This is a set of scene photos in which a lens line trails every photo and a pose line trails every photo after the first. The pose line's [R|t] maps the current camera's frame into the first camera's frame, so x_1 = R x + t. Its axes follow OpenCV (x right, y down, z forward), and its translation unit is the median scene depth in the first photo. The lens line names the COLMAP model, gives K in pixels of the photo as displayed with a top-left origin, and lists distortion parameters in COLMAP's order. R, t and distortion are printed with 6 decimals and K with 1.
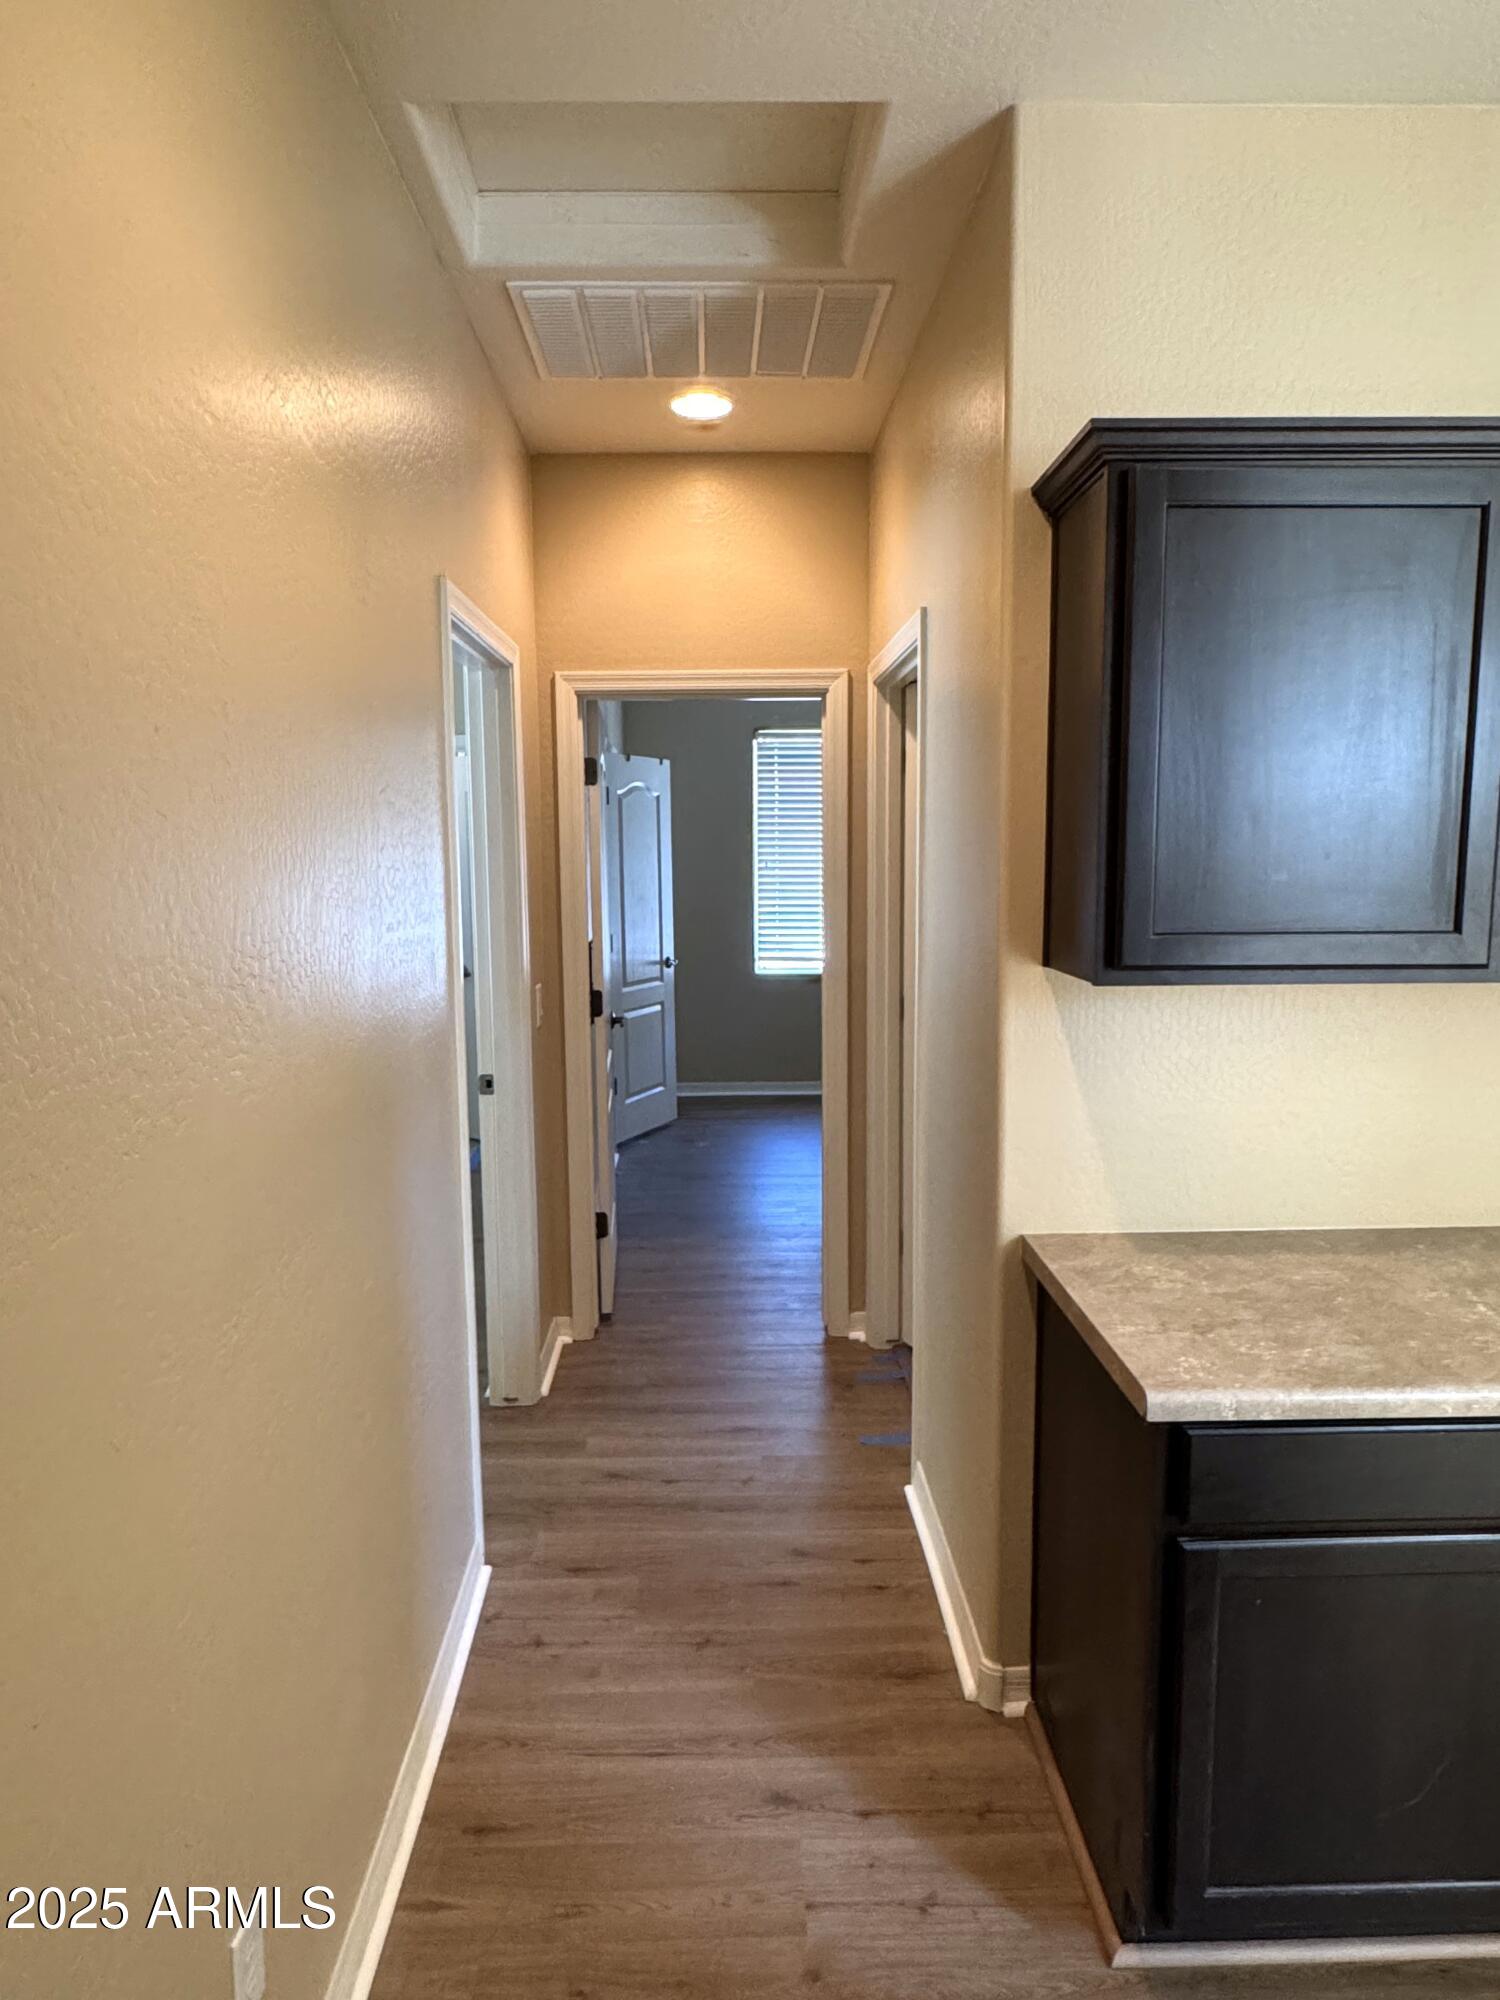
lens RADIAL K [[1280.1, 0, 750.0], [0, 1280.1, 1000.0], [0, 0, 1]] dist [-0.001058, 0.001404]
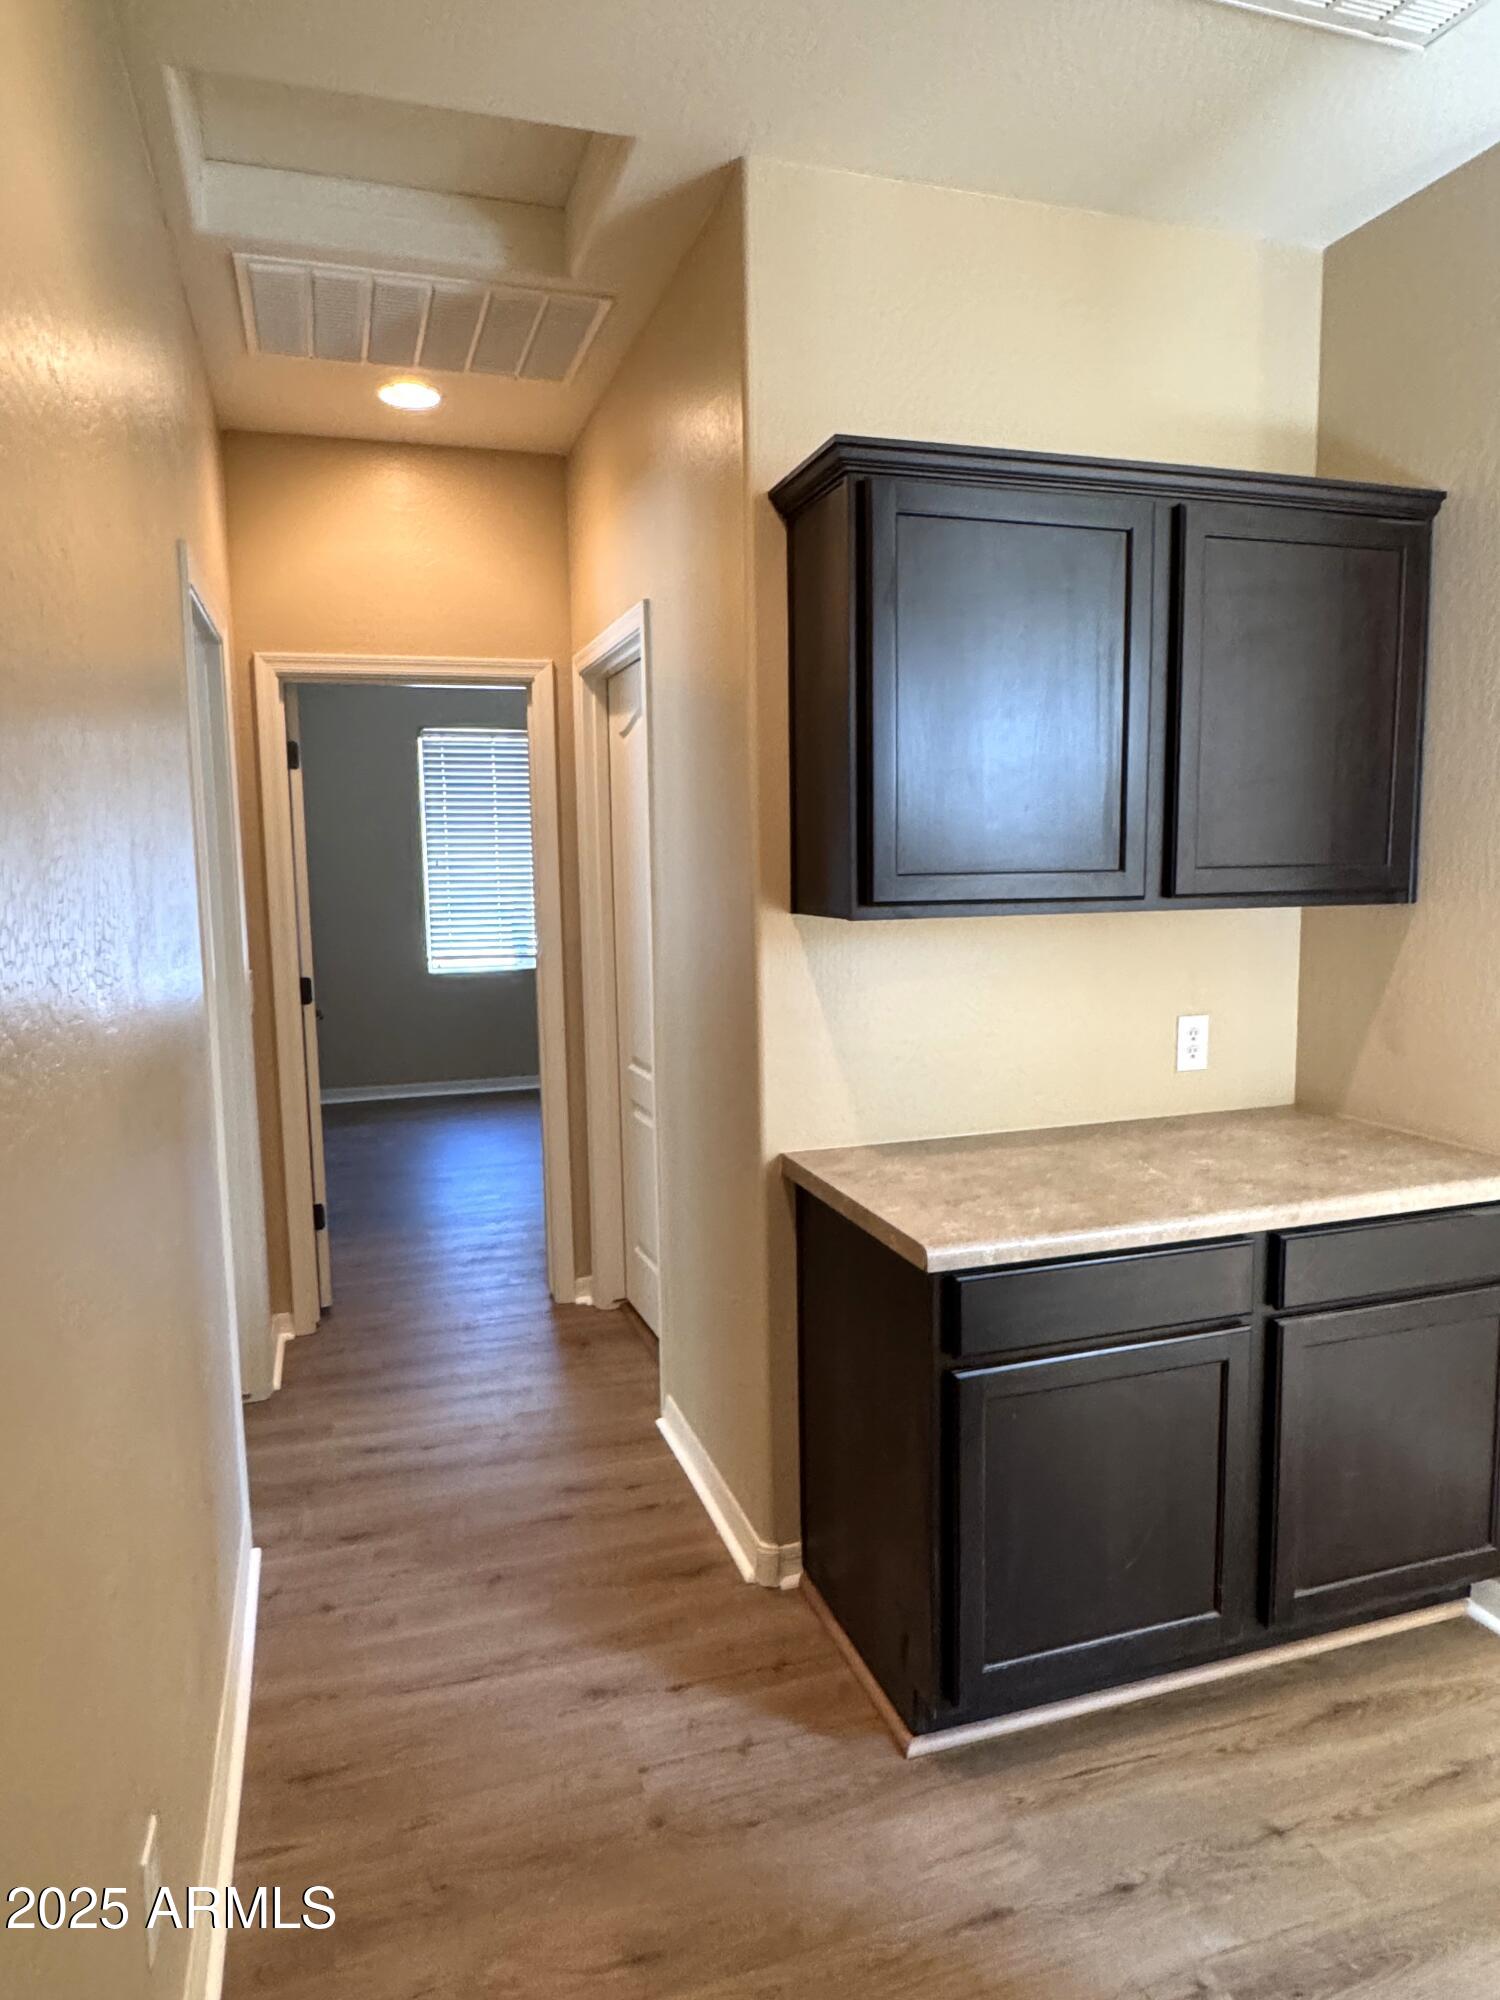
lens RADIAL K [[1286.3, 0, 750.0], [0, 1286.3, 1000.0], [0, 0, 1]] dist [-0.000417, -0.001843]
pose [[0.956643, -0.040762, 0.288396, -0.129648], [0.044907, 0.998961, -0.007769, 0.053953], [-0.287780, 0.020383, 0.957480, -0.074916]]
